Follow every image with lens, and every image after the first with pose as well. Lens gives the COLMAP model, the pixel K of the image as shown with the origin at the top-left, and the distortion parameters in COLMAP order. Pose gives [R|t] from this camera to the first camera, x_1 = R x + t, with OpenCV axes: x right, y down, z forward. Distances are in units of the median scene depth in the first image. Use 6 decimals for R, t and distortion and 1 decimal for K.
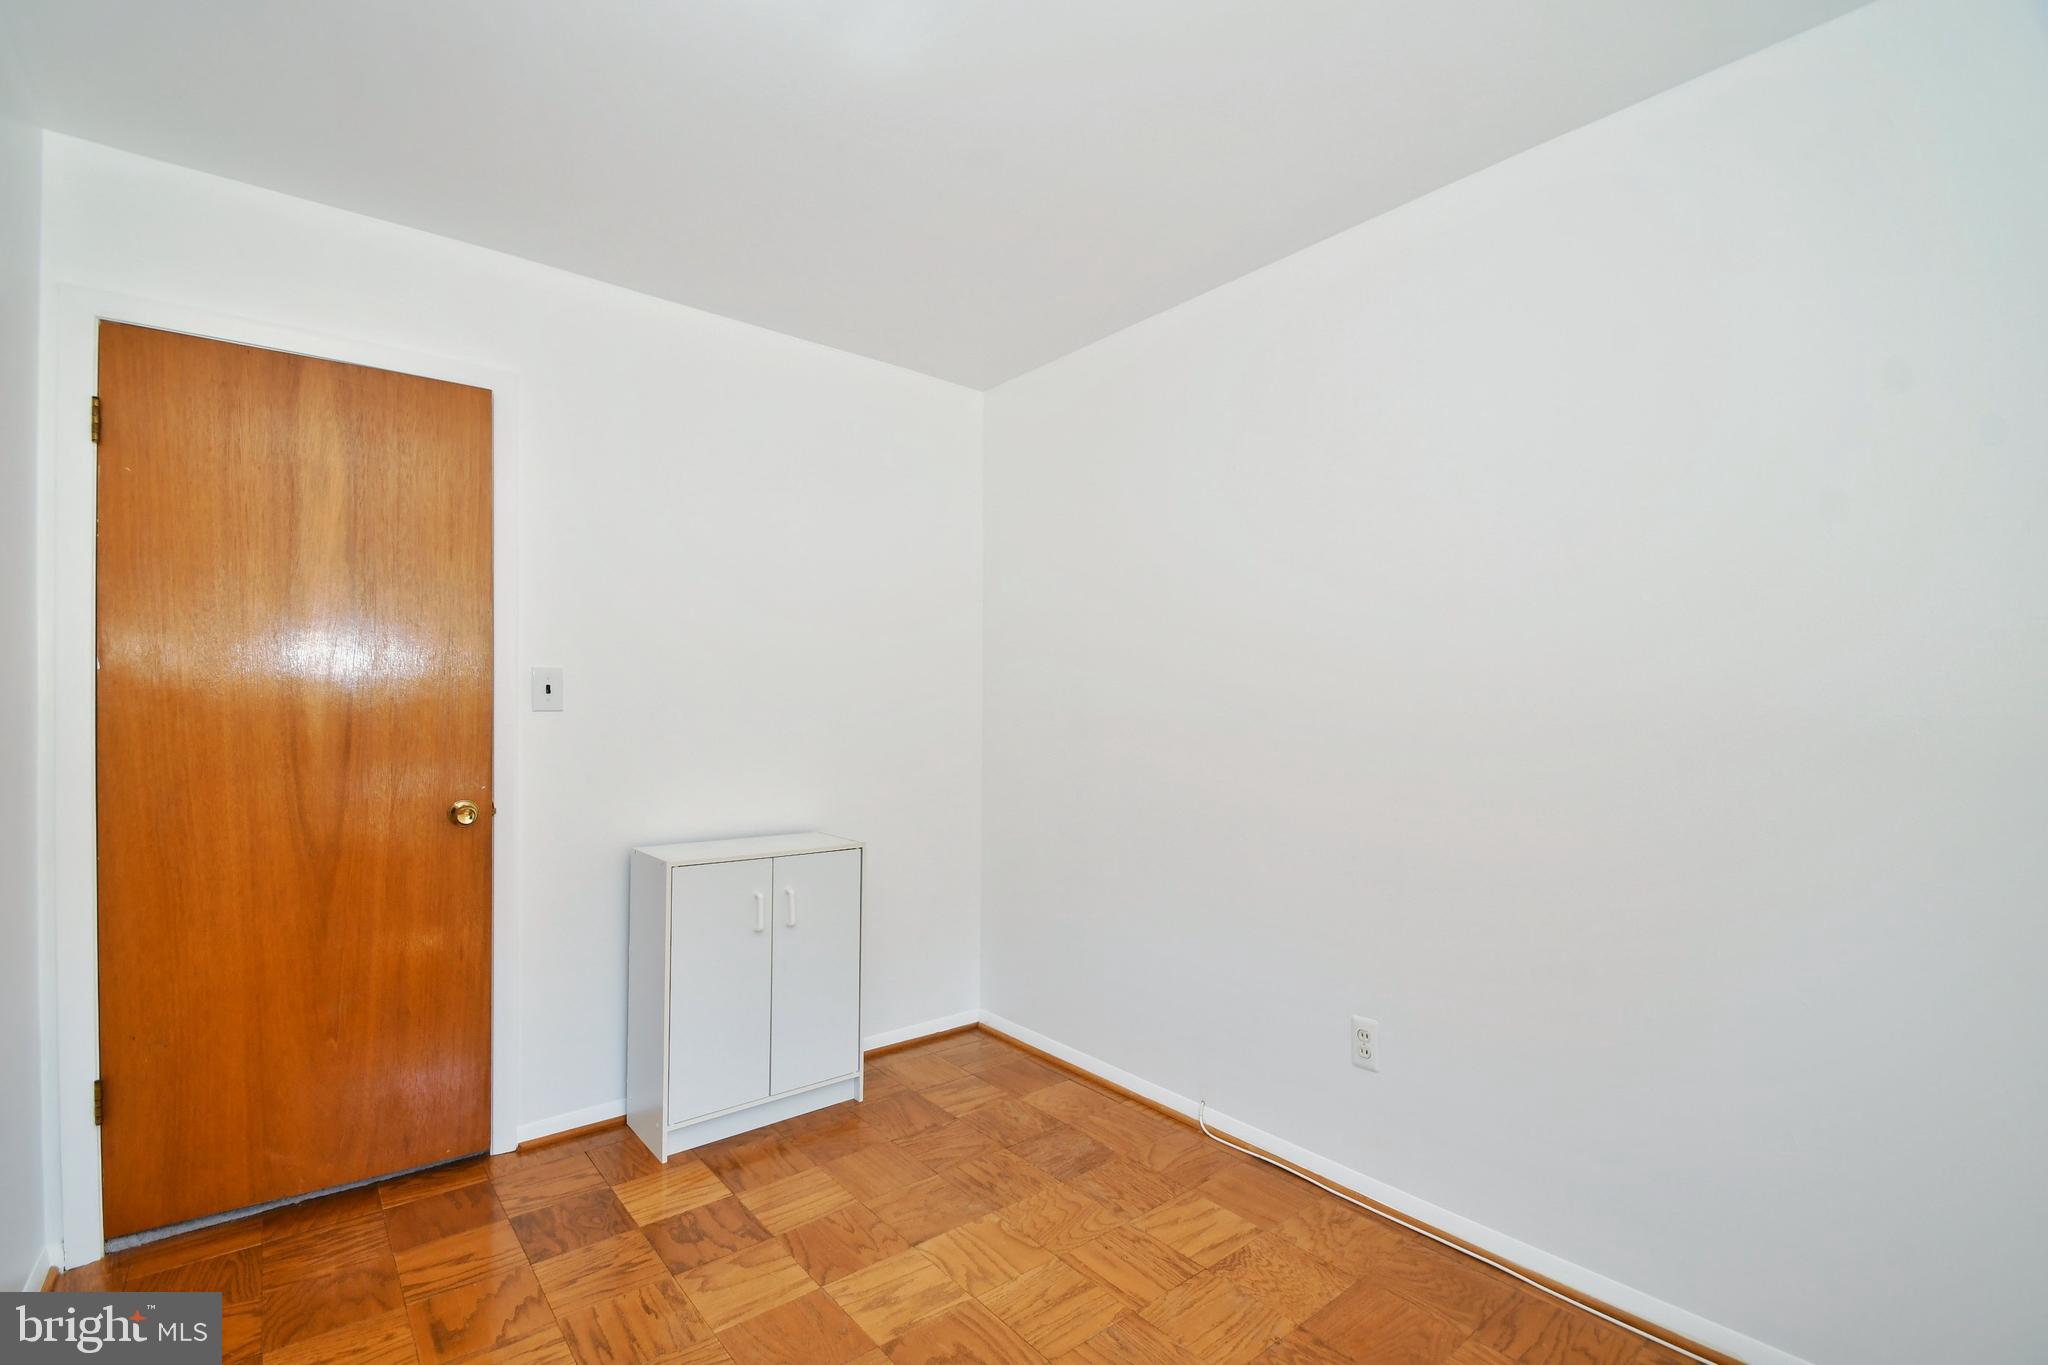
lens RADIAL K [[900.7, 0, 1003.2], [0, 900.7, 713.4], [0, 0, 1]] dist [0.021173, -0.020492]
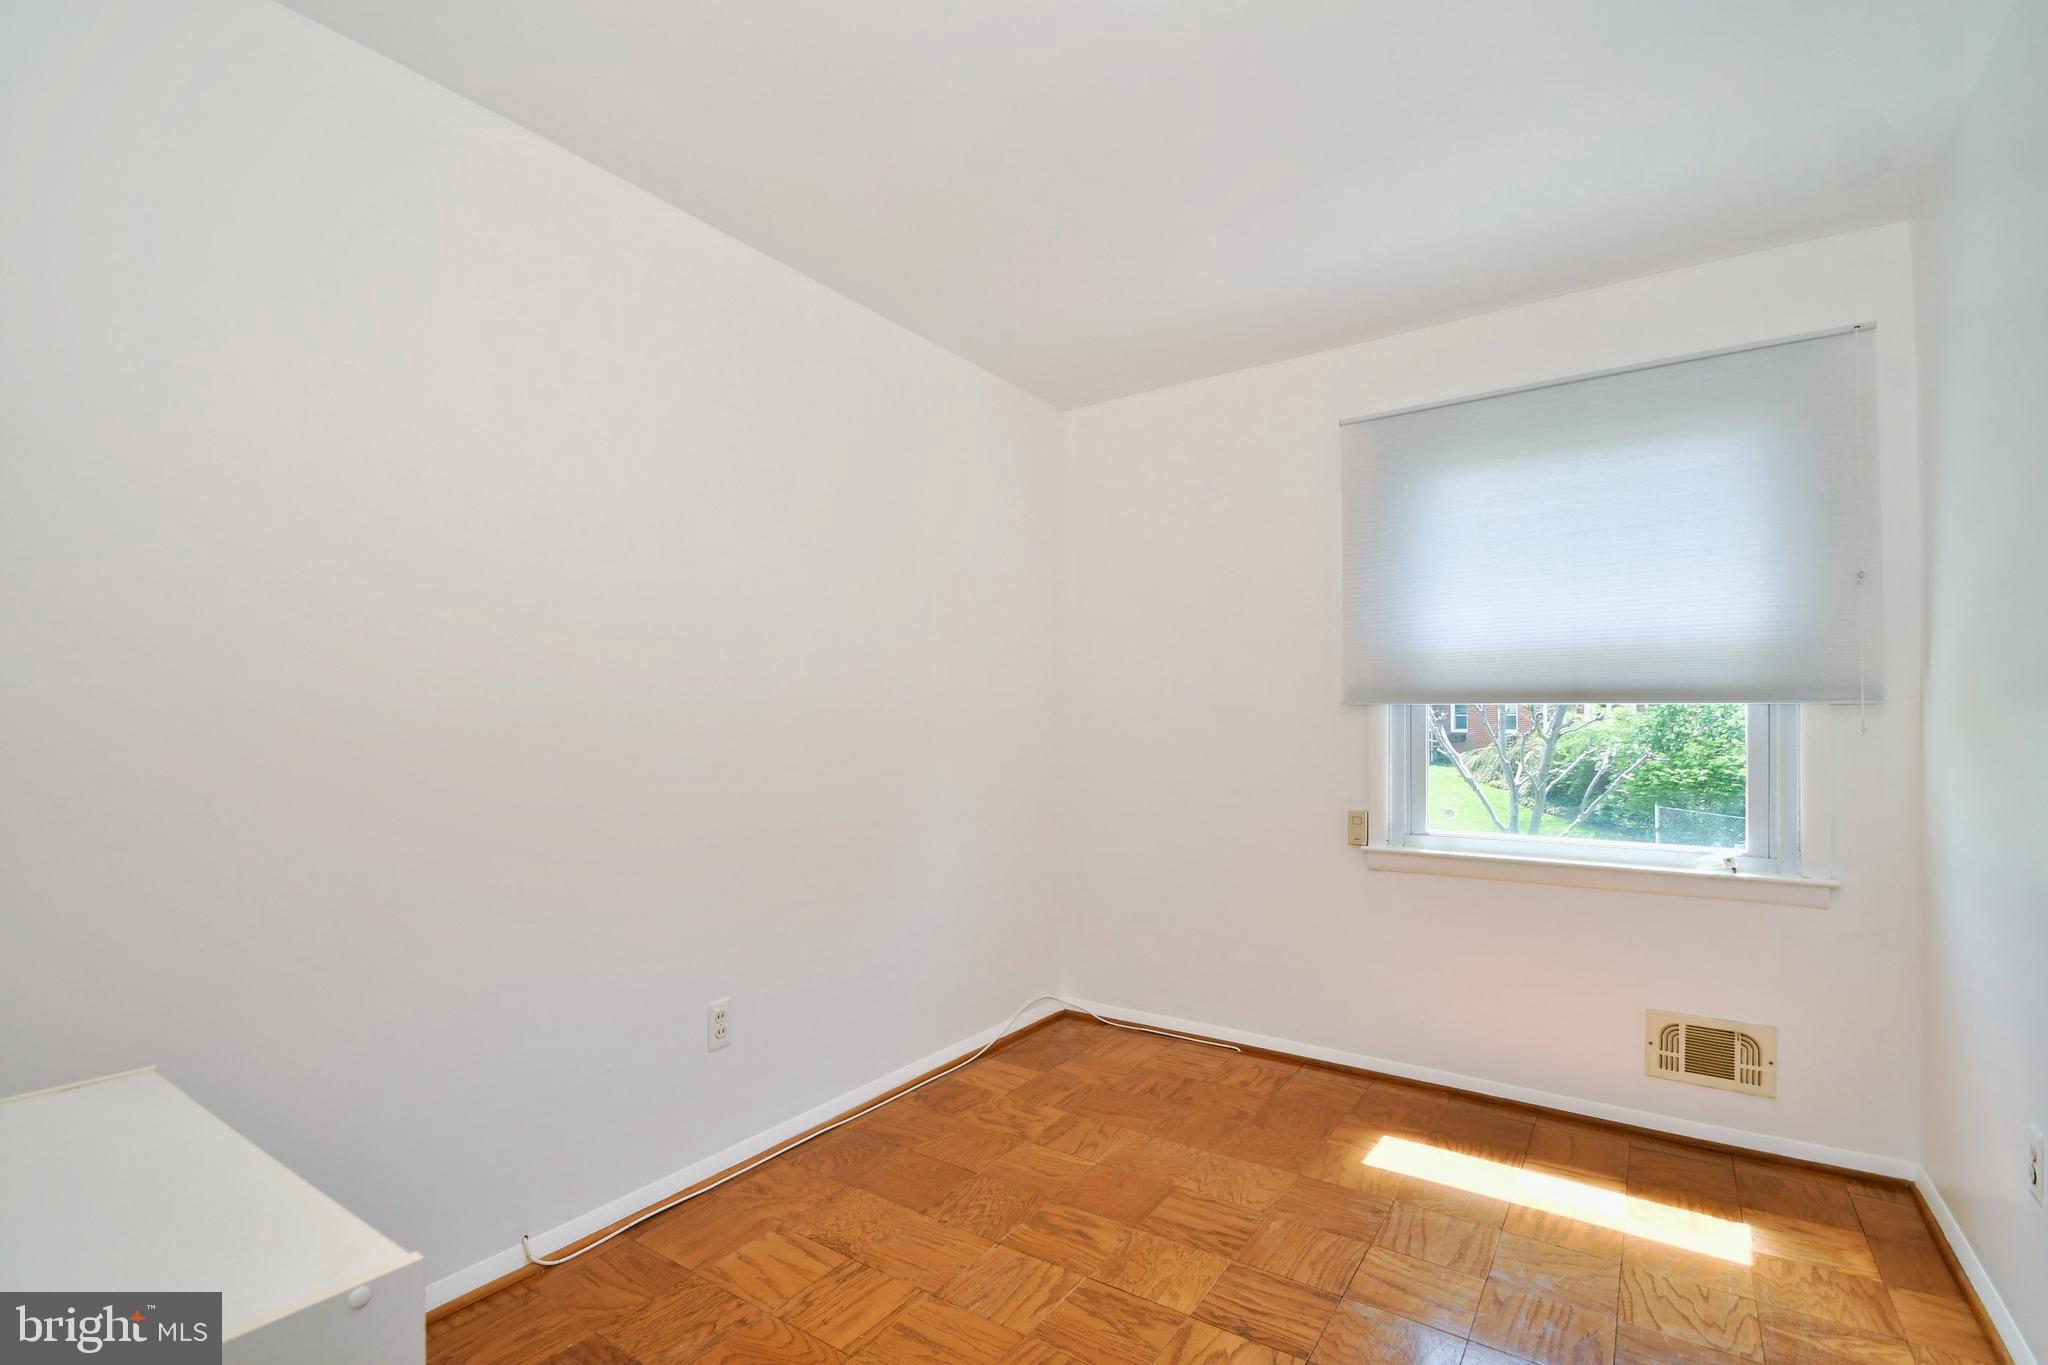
lens RADIAL K [[900.7, 0, 1003.2], [0, 900.7, 713.4], [0, 0, 1]] dist [0.021173, -0.020492]
pose [[-0.261165, 0.008182, 0.965260, -0.731857], [0.010406, 0.999930, -0.005660, 0.019204], [-0.965238, 0.008566, -0.261232, 1.014815]]
